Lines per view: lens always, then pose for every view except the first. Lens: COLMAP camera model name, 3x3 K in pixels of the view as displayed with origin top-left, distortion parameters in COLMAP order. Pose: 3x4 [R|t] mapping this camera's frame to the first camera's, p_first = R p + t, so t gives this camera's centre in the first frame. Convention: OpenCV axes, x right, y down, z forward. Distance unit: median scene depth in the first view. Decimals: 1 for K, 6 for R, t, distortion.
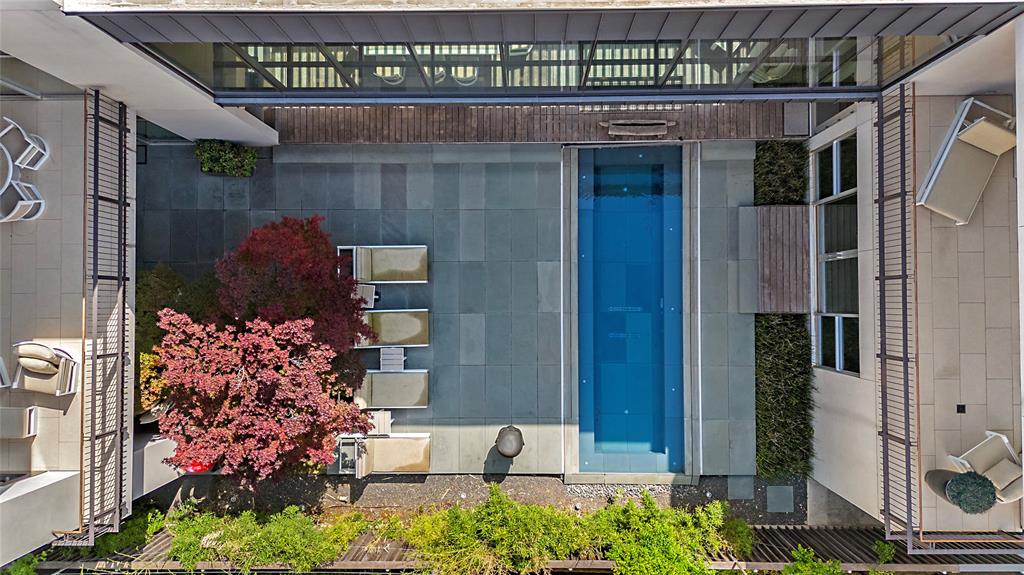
lens RADIAL K [[753.4, 0, 516.7], [0, 753.4, 286.3], [0, 0, 1]] dist [0.072014, -0.081450]
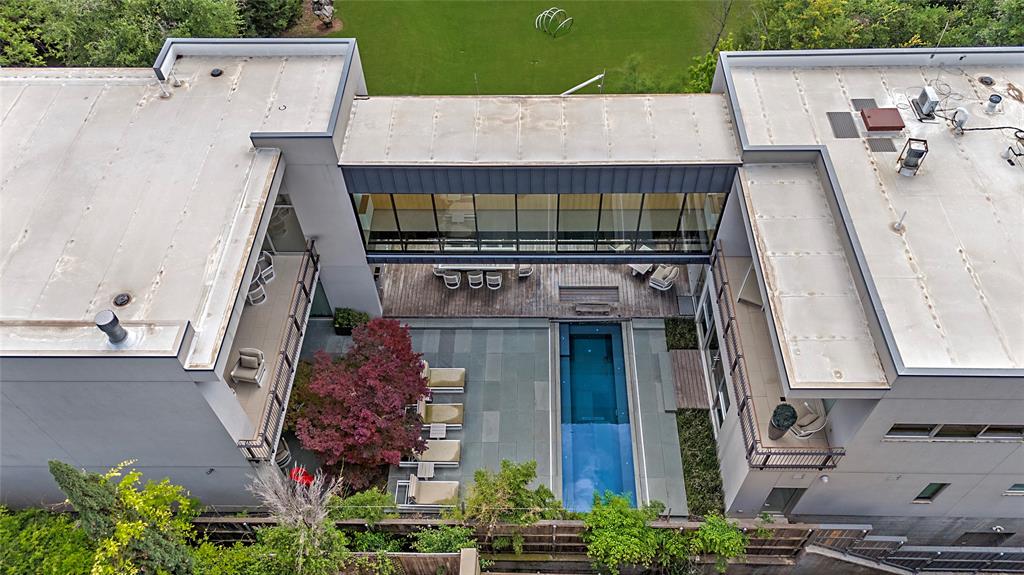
lens RADIAL K [[753.4, 0, 516.7], [0, 753.4, 286.3], [0, 0, 1]] dist [0.072014, -0.081450]
pose [[0.999784, 0.015421, -0.013906, 0.009518], [-0.020691, 0.796201, -0.604679, 0.767182], [0.001747, 0.604836, 0.796348, -0.377824]]
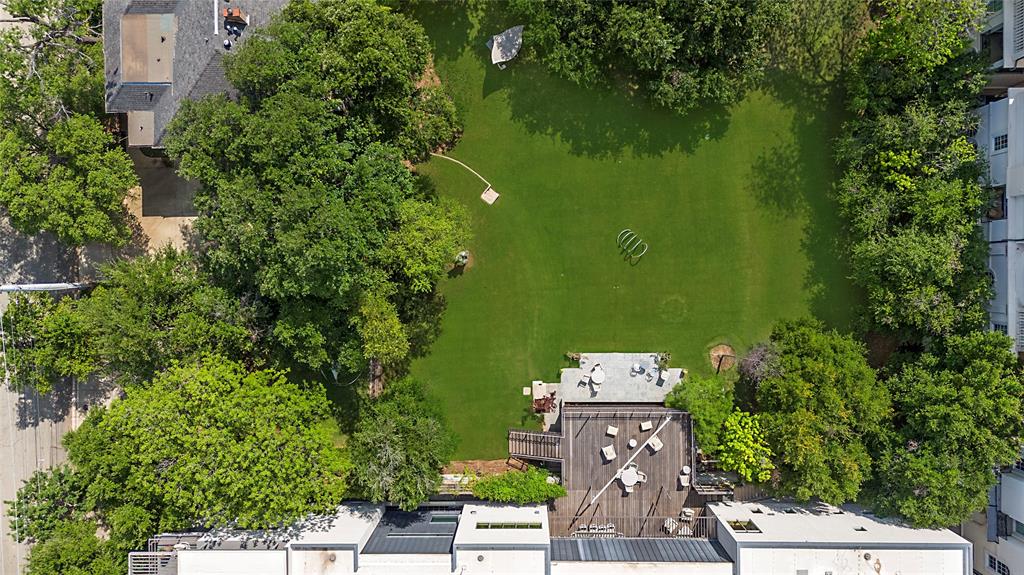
lens RADIAL K [[753.4, 0, 516.7], [0, 753.4, 286.3], [0, 0, 1]] dist [0.072014, -0.081450]
pose [[0.999815, 0.001121, 0.019213, -0.510418], [-0.001680, 0.999574, 0.029125, -1.512741], [-0.019172, -0.029152, 0.999391, -2.267610]]
